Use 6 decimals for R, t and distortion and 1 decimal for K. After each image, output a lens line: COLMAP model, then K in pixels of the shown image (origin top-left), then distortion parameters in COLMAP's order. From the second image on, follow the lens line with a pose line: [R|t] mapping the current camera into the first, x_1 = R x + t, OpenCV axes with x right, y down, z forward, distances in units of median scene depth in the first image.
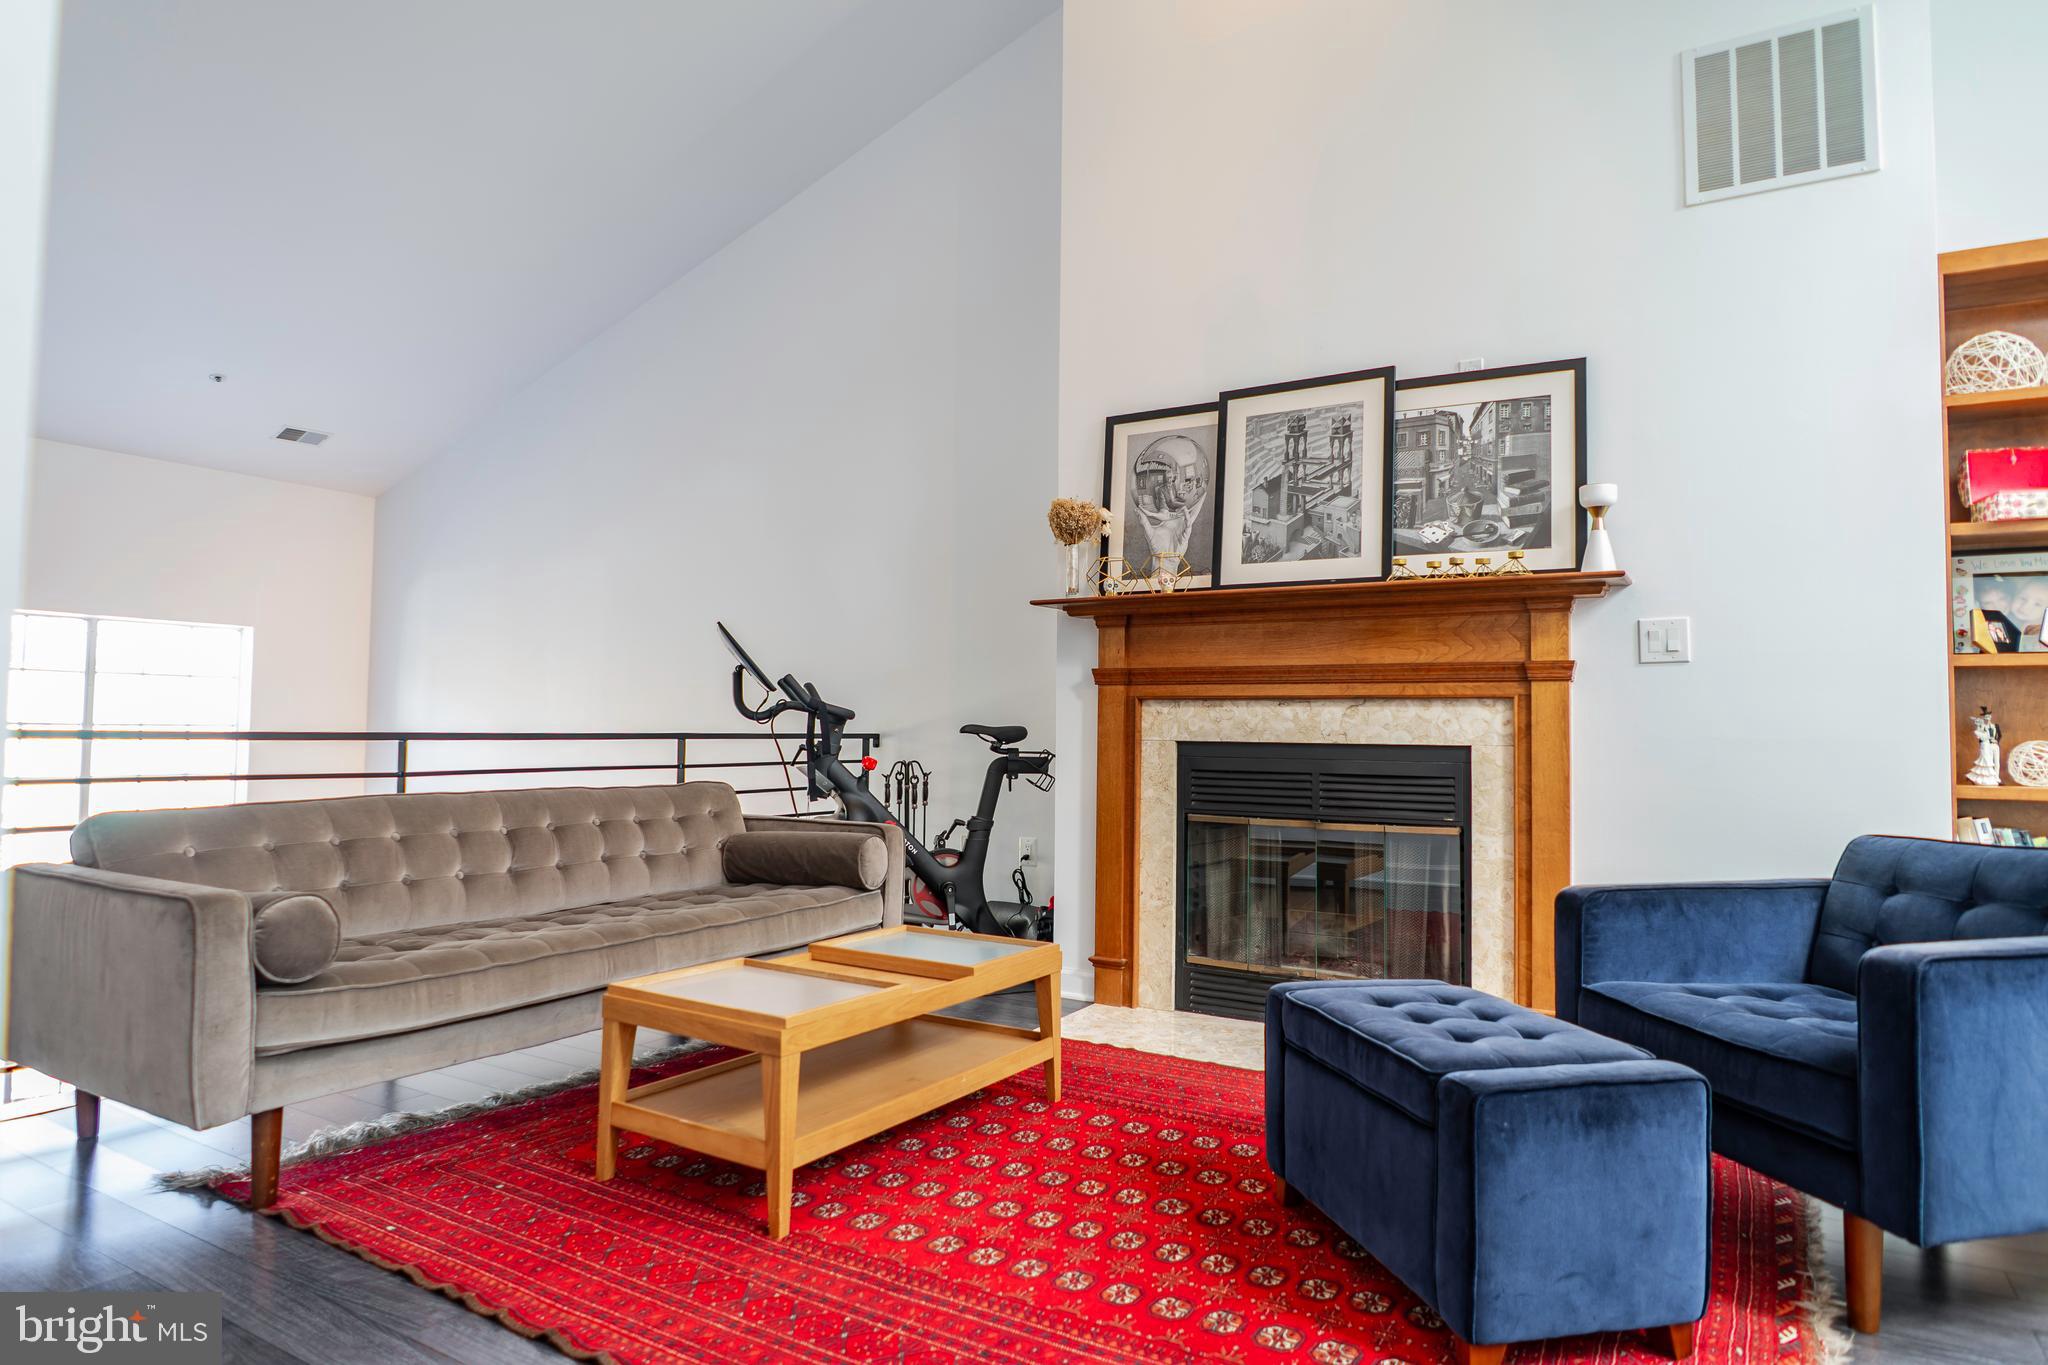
lens RADIAL K [[1187.5, 0, 1024.0], [0, 1187.5, 682.5], [0, 0, 1]] dist [-0.023404, -0.000624]
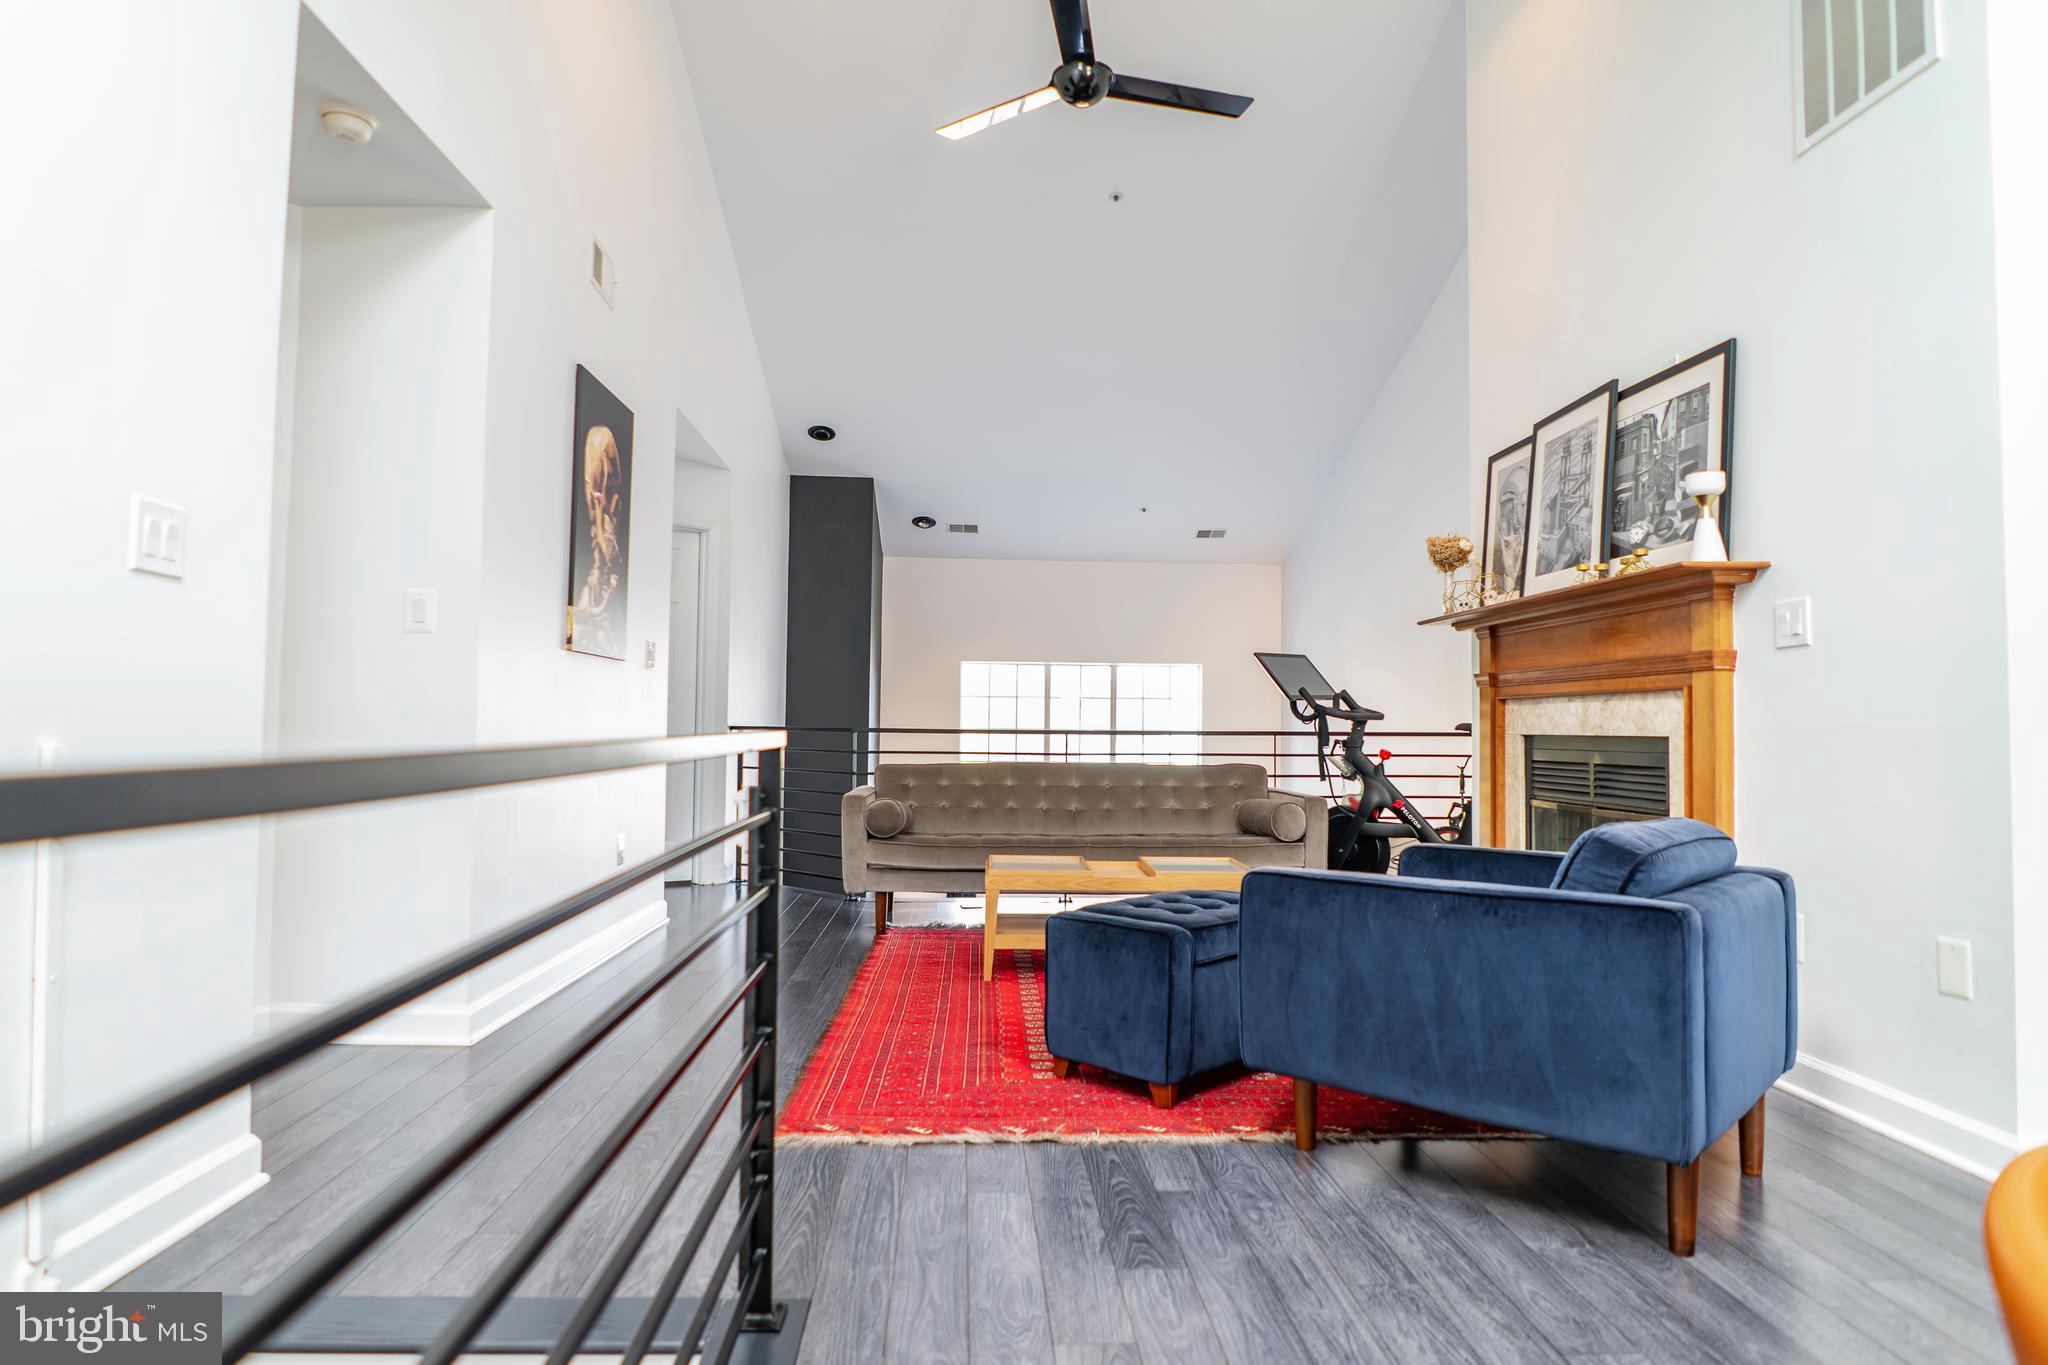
lens RADIAL K [[1169.2, 0, 1026.0], [0, 1169.2, 679.3], [0, 0, 1]] dist [-0.021068, 0.001537]
pose [[0.564934, -0.042245, -0.824054, 0.883538], [0.030347, 0.999077, -0.030413, 0.017298], [0.824578, -0.007826, 0.565694, -0.026091]]
